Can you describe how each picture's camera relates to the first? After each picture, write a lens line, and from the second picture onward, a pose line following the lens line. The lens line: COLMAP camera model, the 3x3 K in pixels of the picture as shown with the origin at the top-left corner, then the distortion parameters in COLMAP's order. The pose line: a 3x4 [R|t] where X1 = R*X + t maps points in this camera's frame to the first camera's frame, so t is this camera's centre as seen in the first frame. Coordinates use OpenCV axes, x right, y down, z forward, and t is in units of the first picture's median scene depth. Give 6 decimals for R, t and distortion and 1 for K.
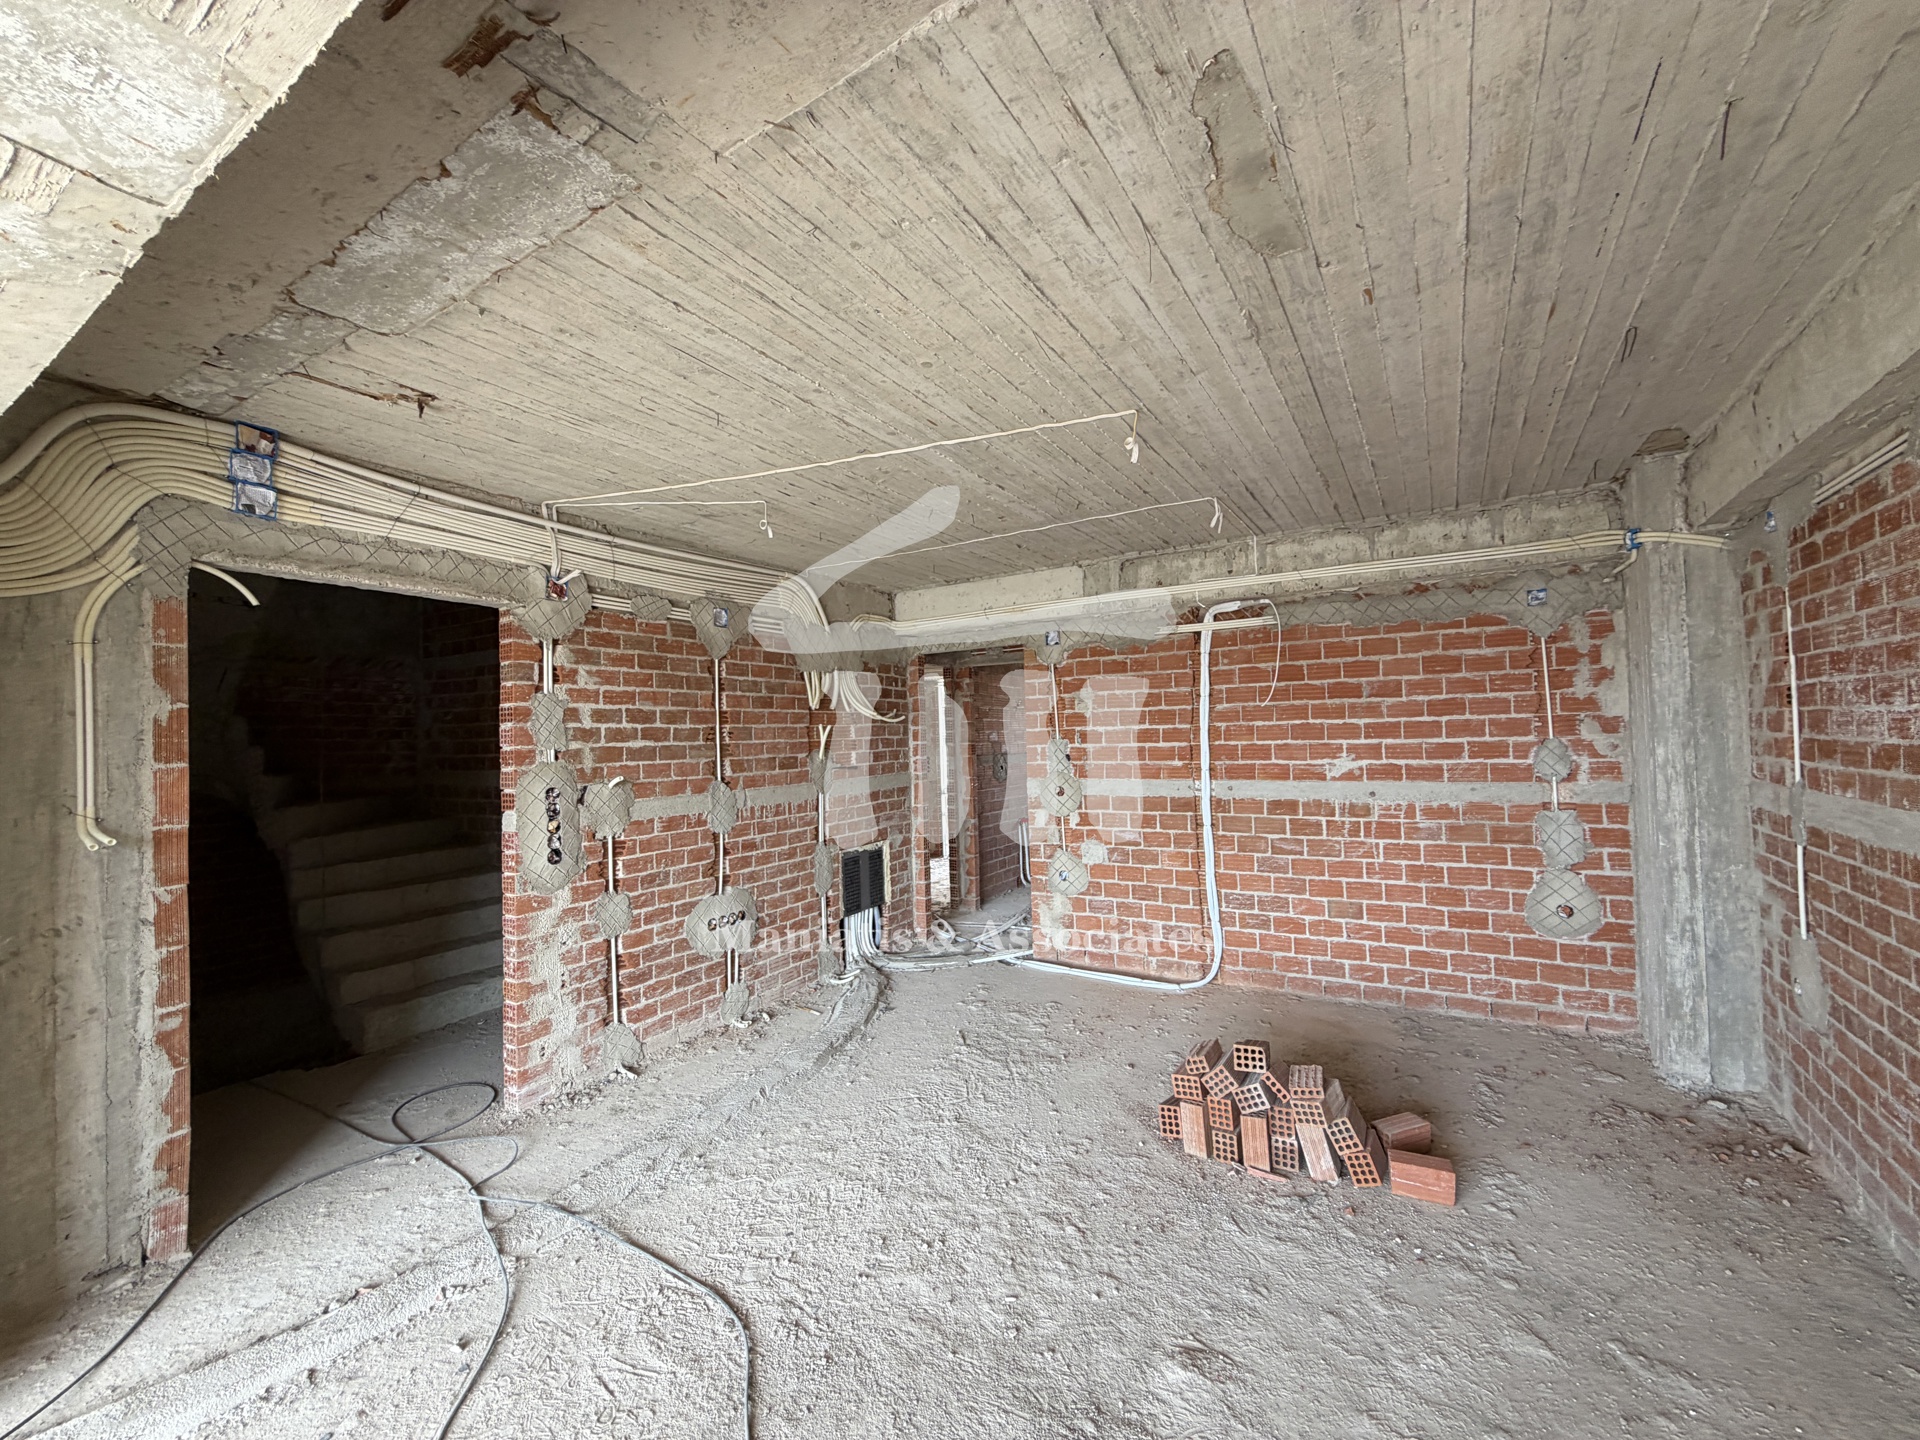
lens RADIAL K [[763.7, 0, 951.6], [0, 763.7, 720.1], [0, 0, 1]] dist [0.000455, -0.000228]
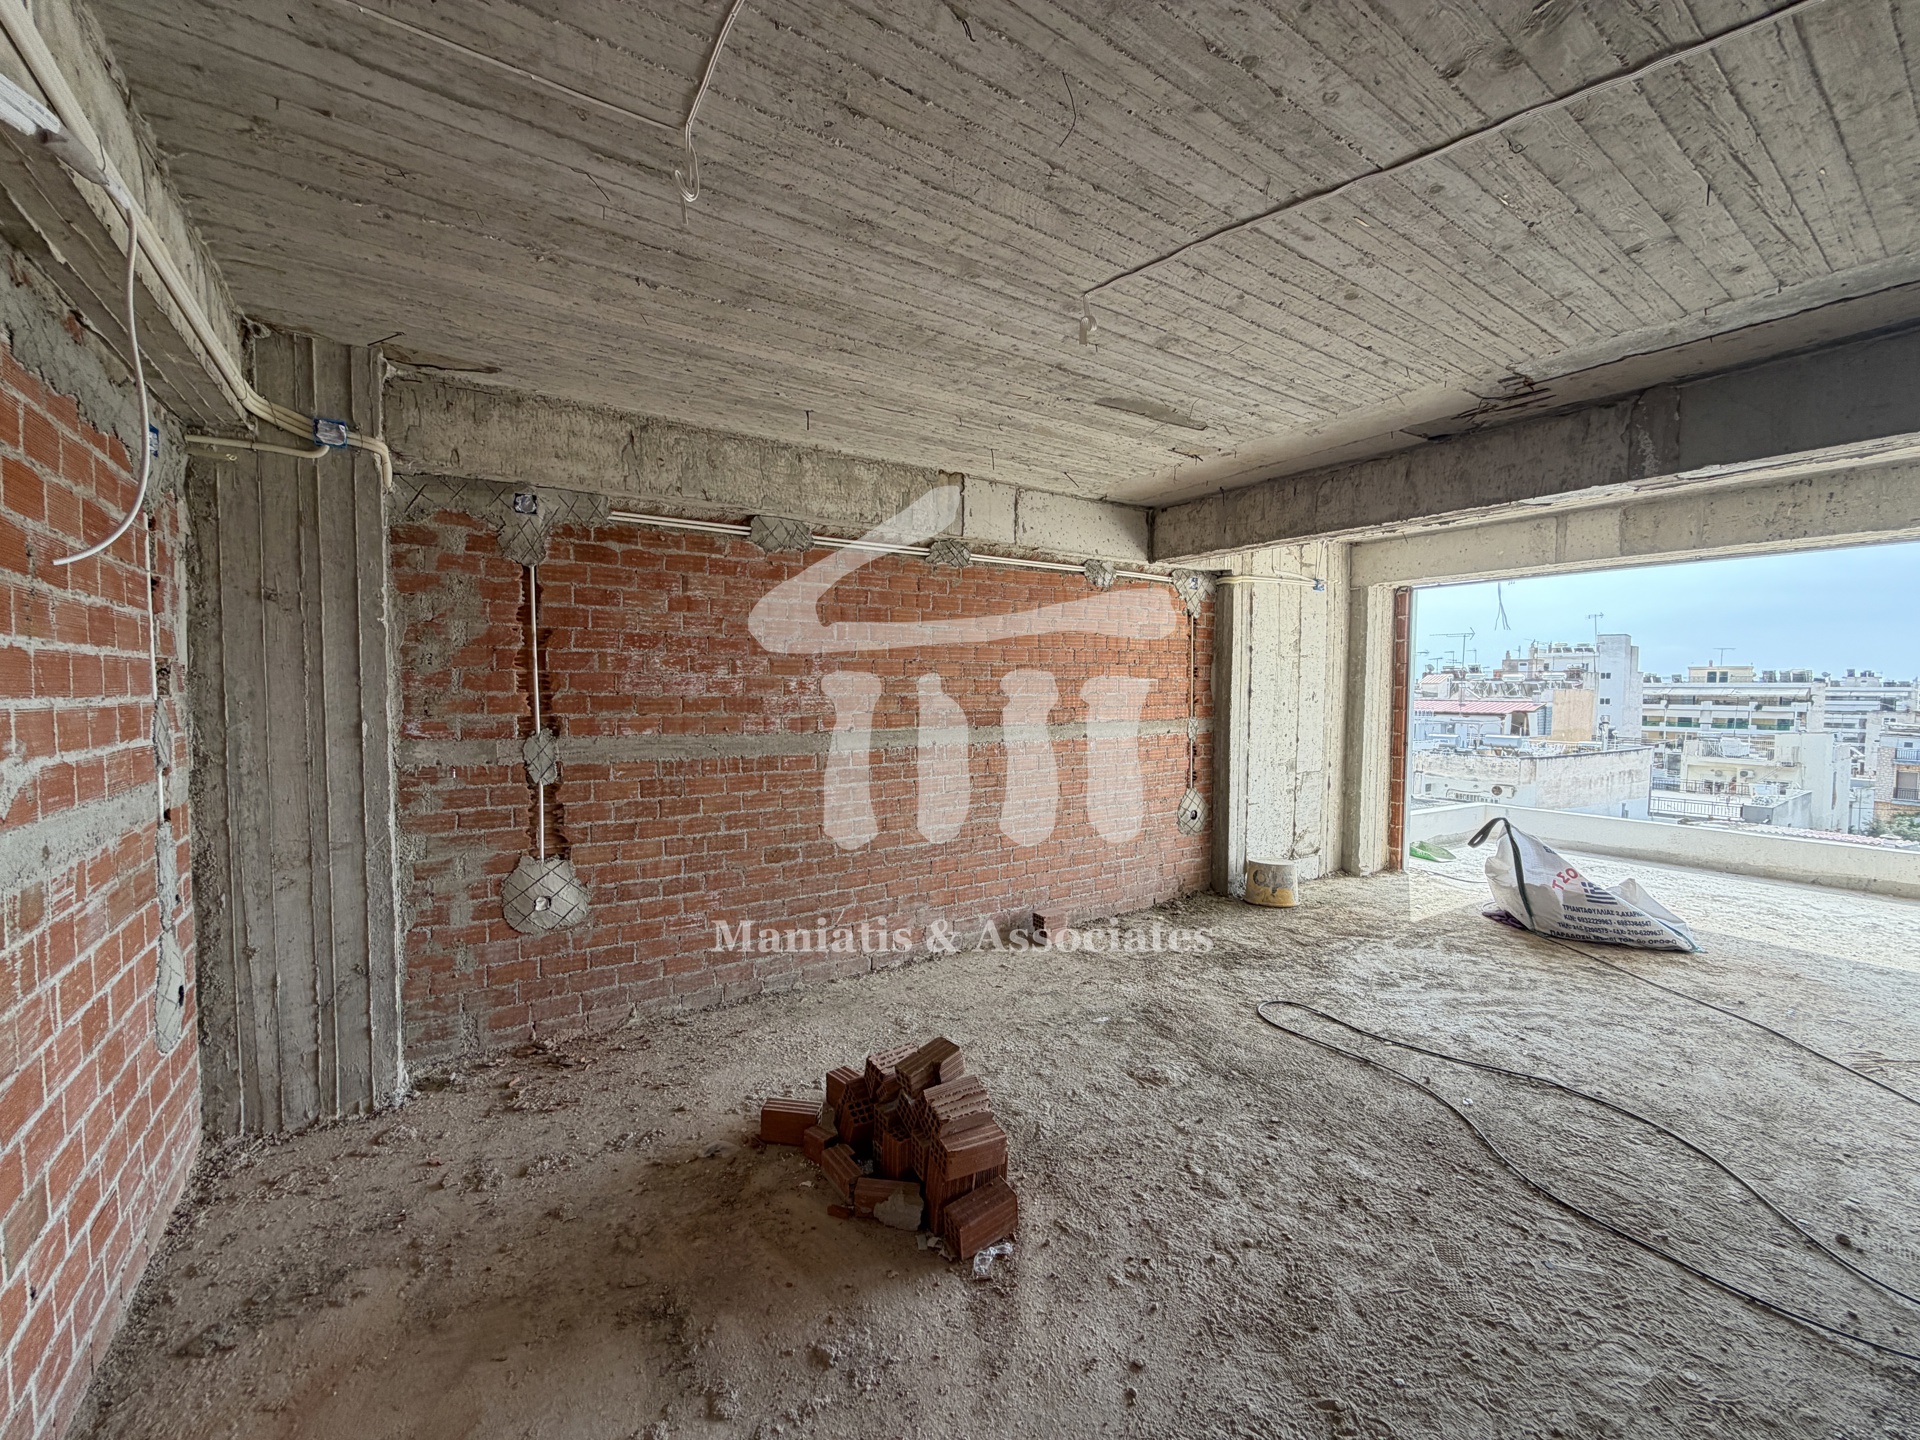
lens RADIAL K [[763.7, 0, 954.3], [0, 763.7, 719.8], [0, 0, 1]] dist [0.000455, -0.000228]
pose [[-0.915445, 0.007355, 0.402377, 0.023441], [0.011608, 0.999900, 0.008134, 0.035512], [-0.402277, 0.012117, -0.915438, 1.103457]]
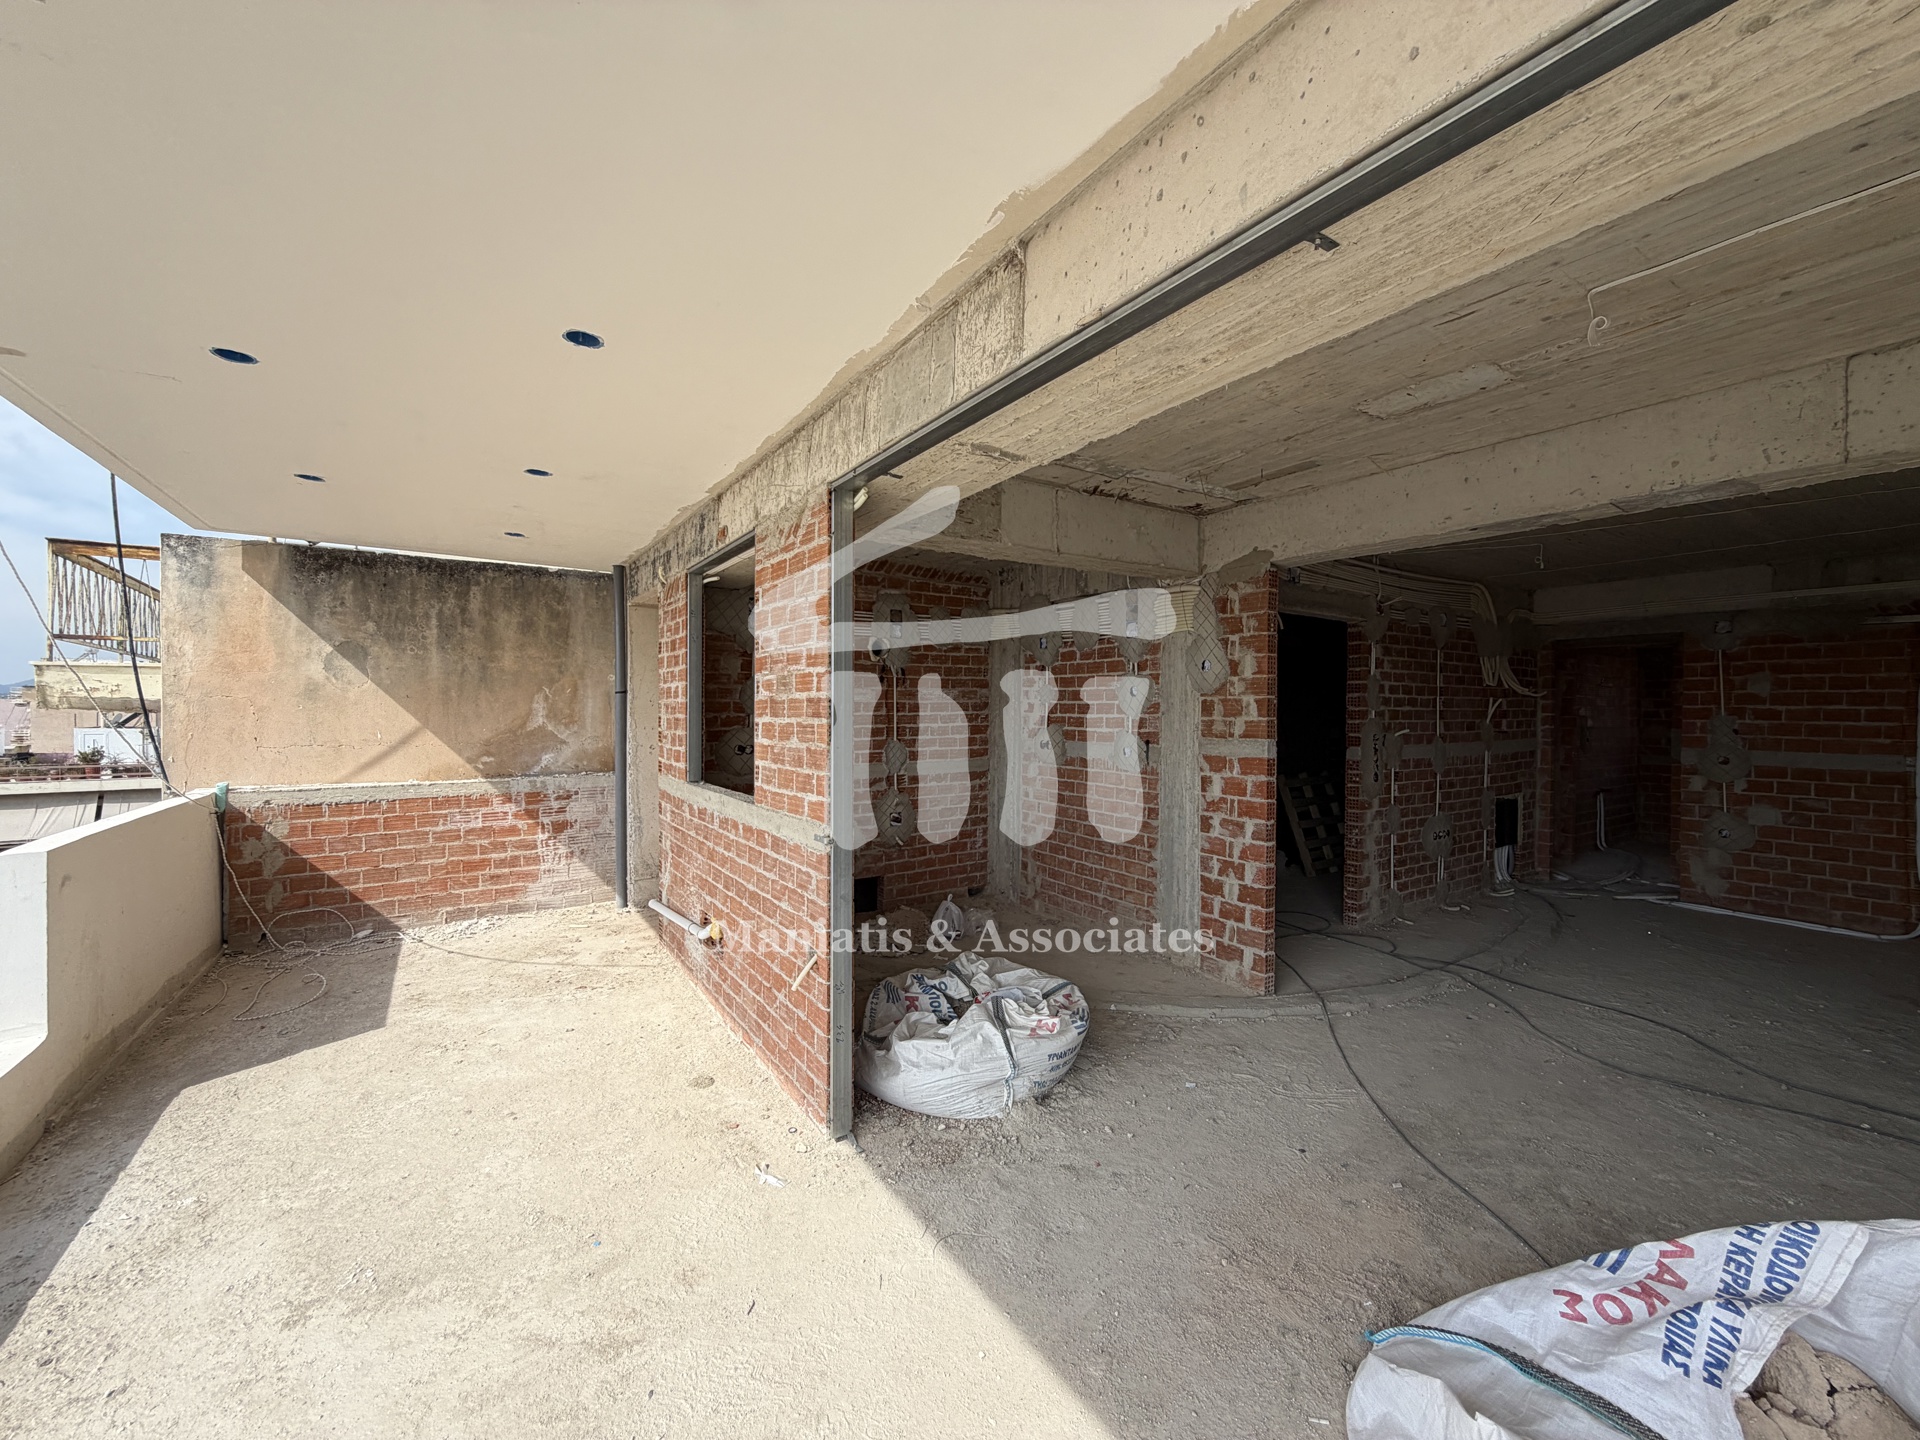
lens RADIAL K [[763.7, 0, 951.4], [0, 763.7, 719.2], [0, 0, 1]] dist [0.000455, -0.000228]
pose [[0.903543, 0.037898, -0.426819, -0.495123], [-0.020029, 0.998728, 0.046278, 0.000645], [0.428030, -0.033266, 0.903152, -0.632485]]
